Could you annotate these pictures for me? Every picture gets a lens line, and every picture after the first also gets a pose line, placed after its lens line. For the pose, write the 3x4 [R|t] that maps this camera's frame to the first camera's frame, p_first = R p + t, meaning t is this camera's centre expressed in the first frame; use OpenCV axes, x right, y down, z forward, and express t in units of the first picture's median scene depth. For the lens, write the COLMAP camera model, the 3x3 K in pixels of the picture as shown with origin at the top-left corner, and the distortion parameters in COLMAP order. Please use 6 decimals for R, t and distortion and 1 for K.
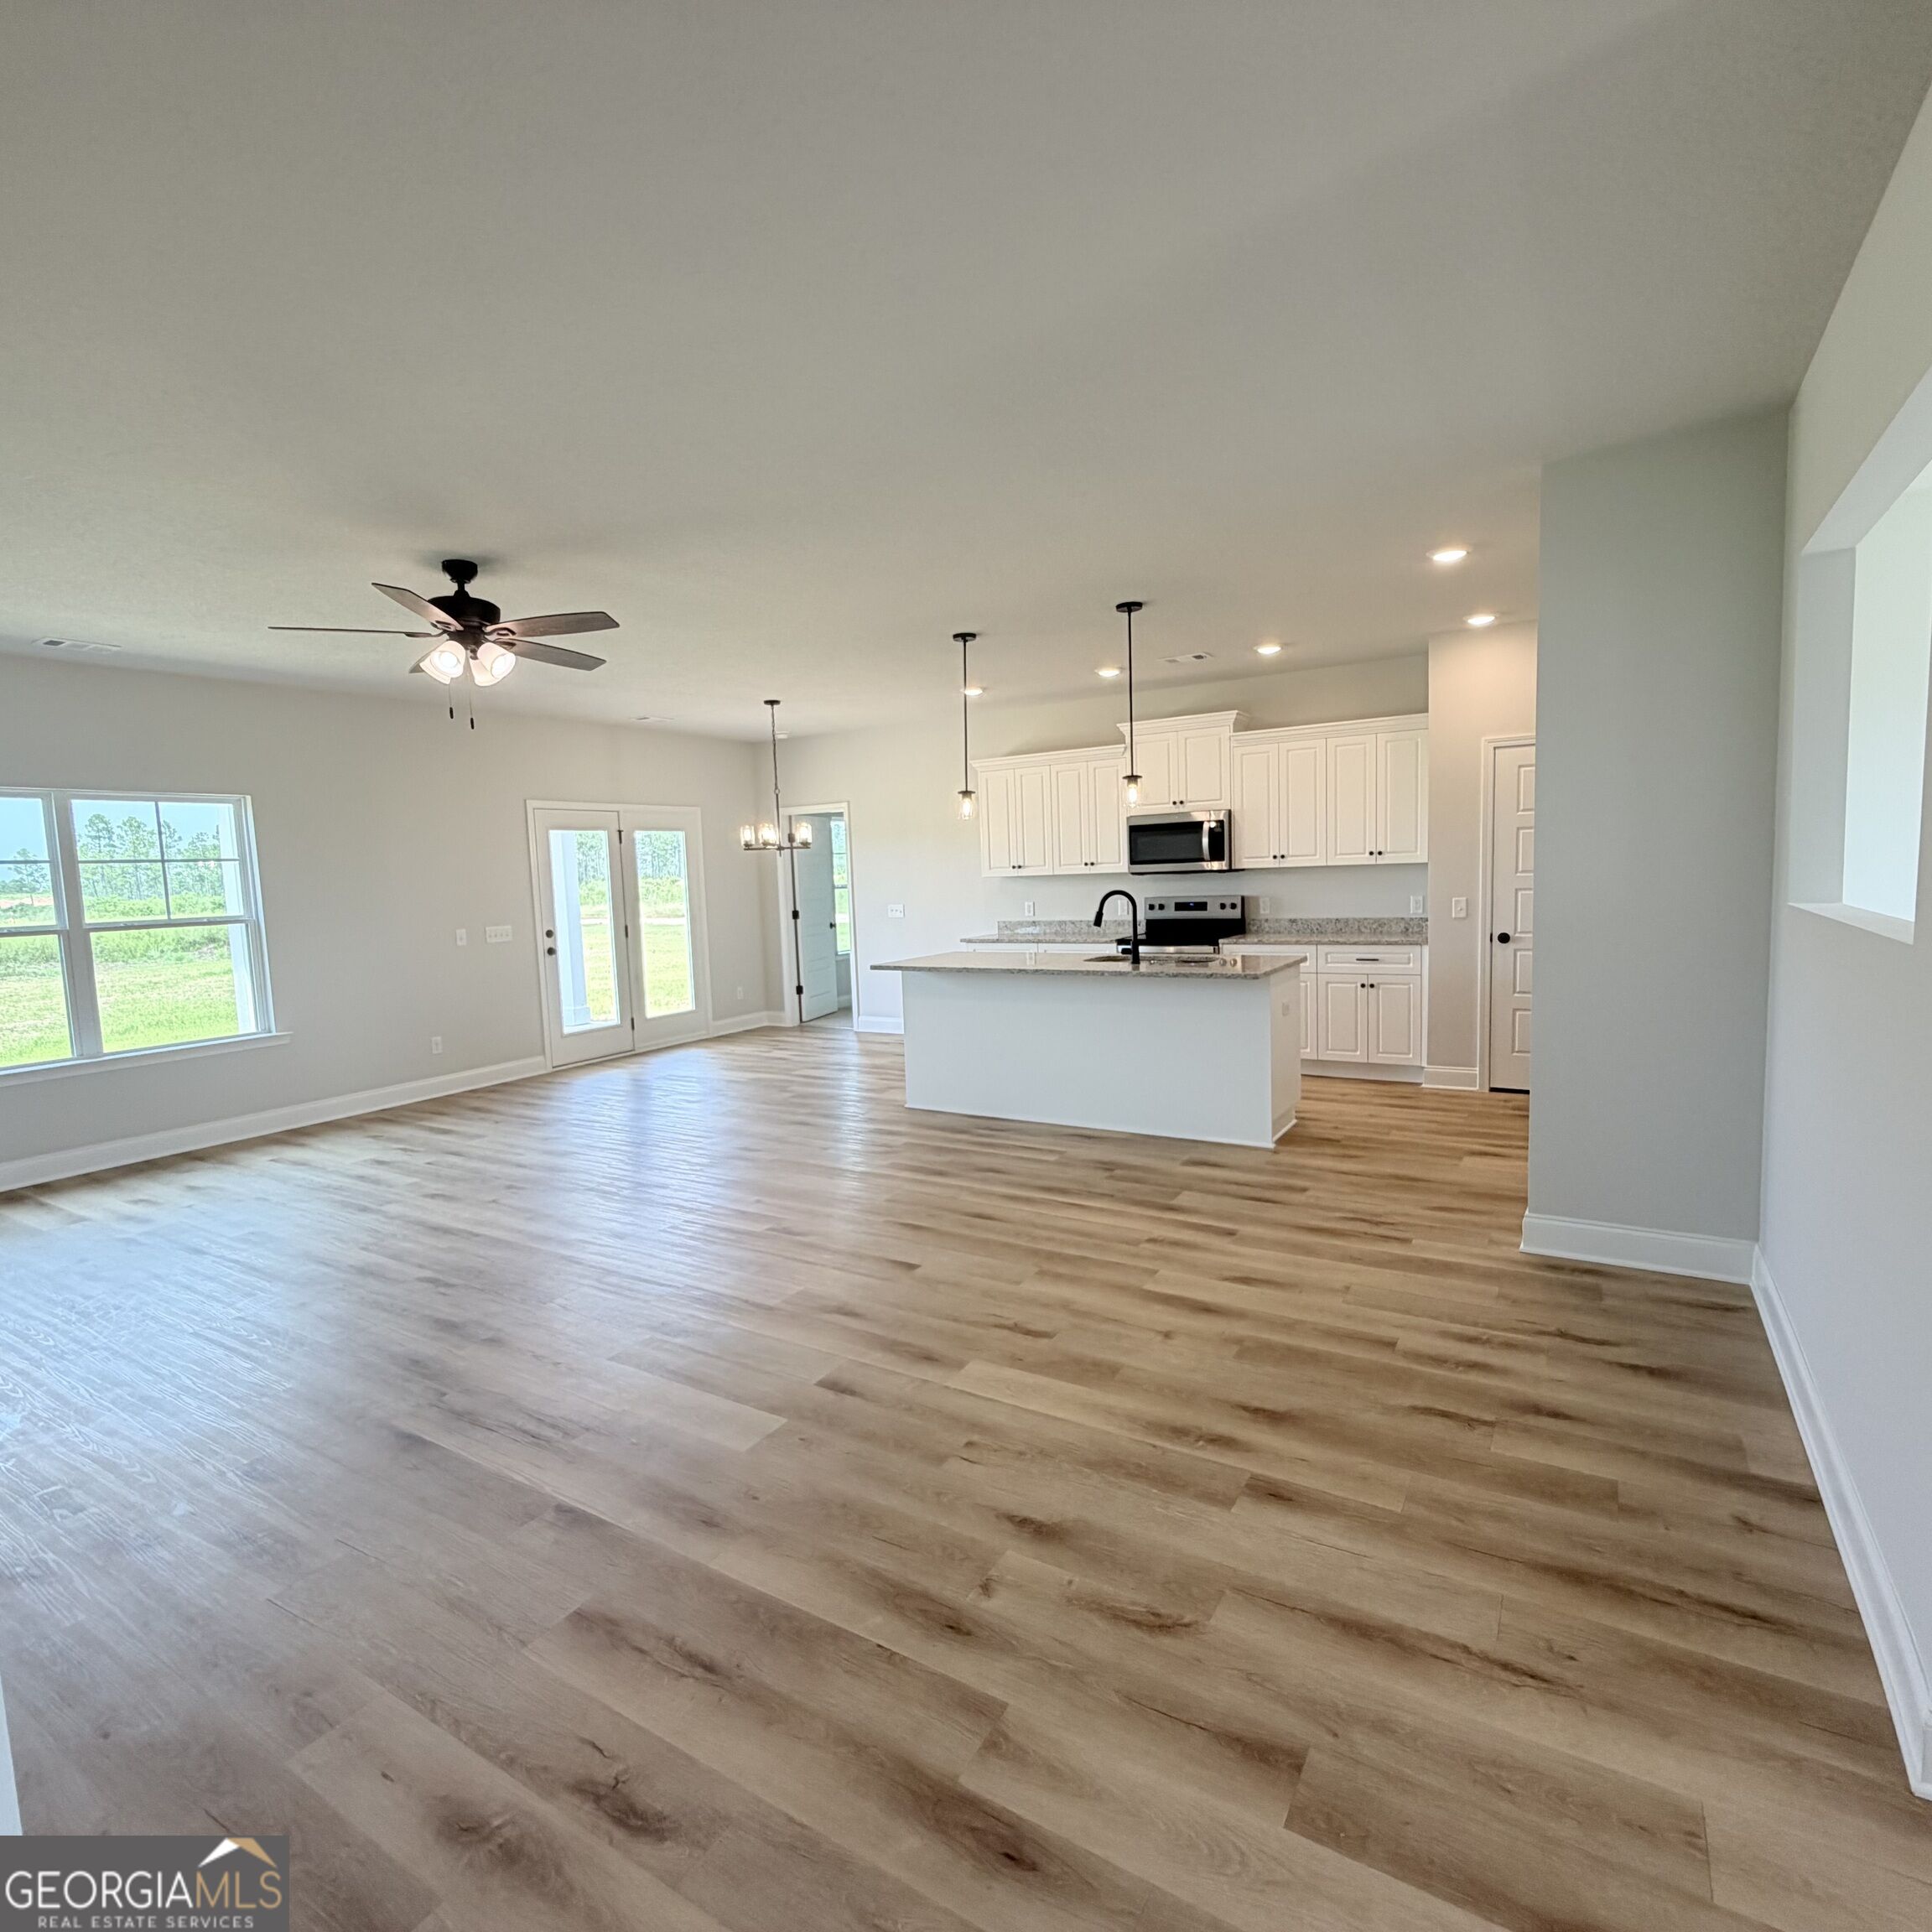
lens RADIAL K [[1020.1, 0, 966.0], [0, 1020.1, 966.0], [0, 0, 1]] dist [-0.021367, -0.000396]
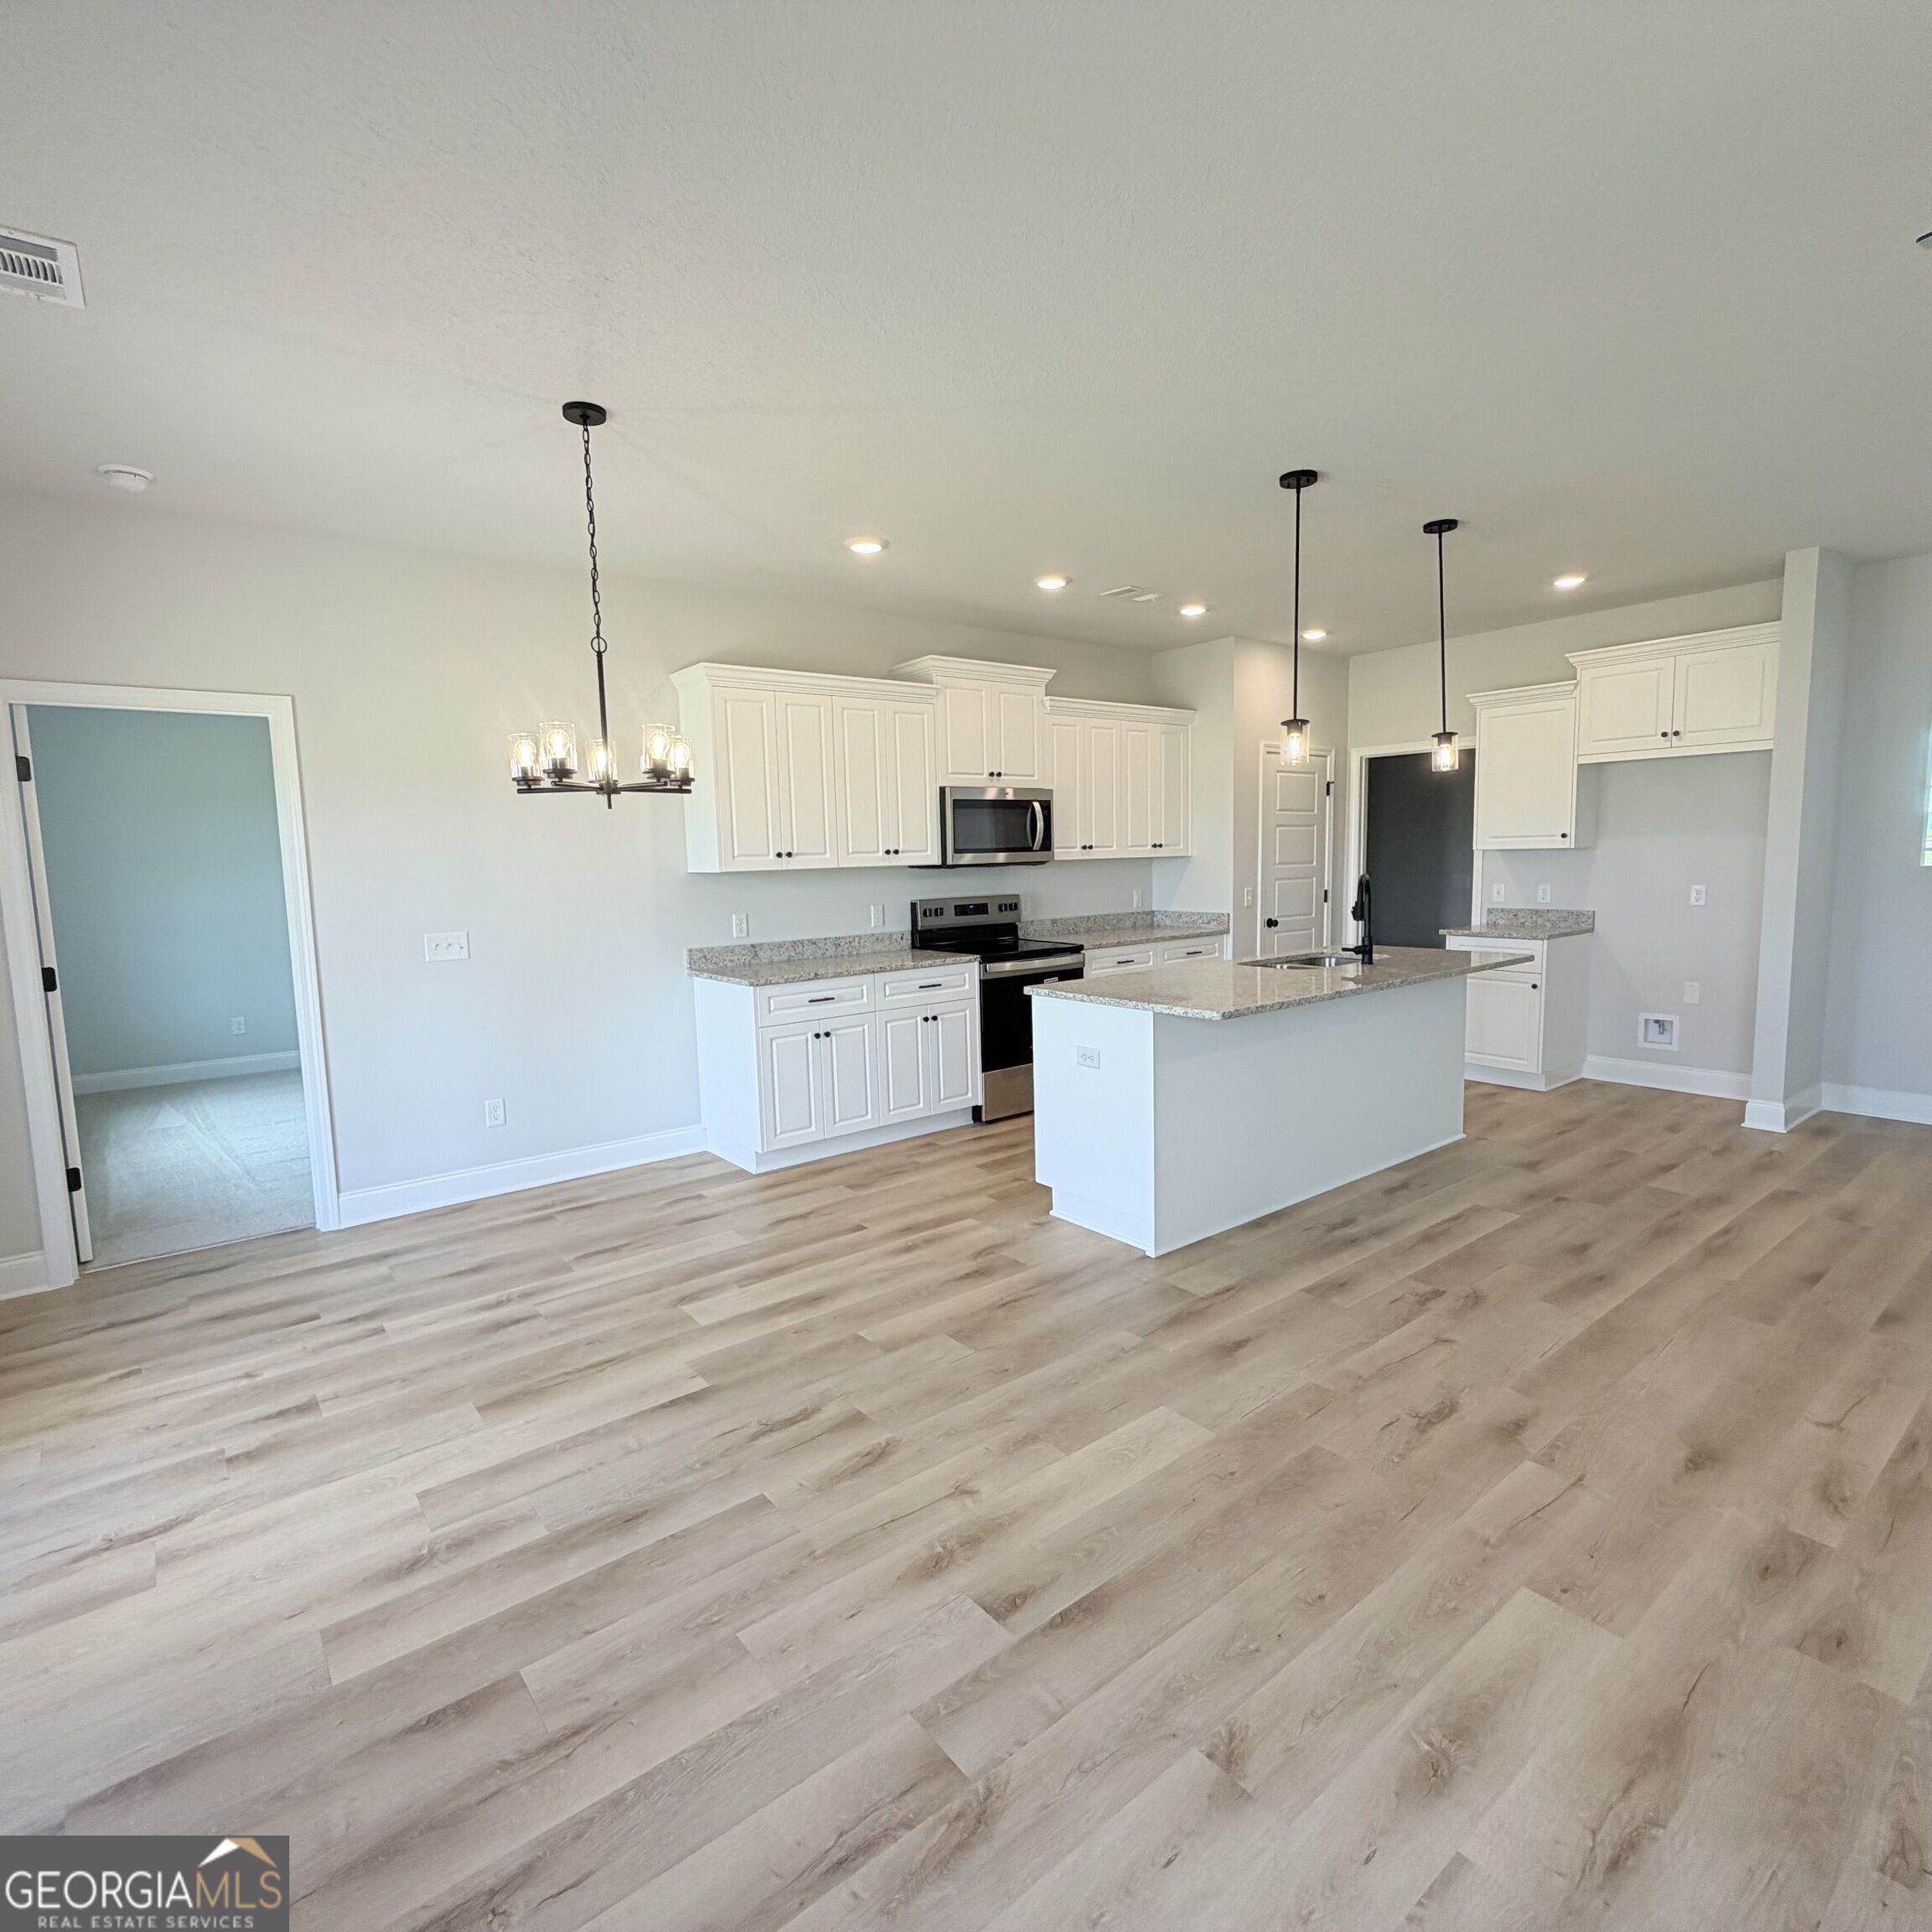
lens RADIAL K [[1032.8, 0, 960.3], [0, 1032.8, 964.2], [0, 0, 1]] dist [0.010989, -0.000315]
pose [[0.337485, -0.071885, 0.938582, -0.590250], [0.101361, 0.994058, 0.039687, -0.055567], [-0.935858, 0.081742, 0.342766, 0.838105]]
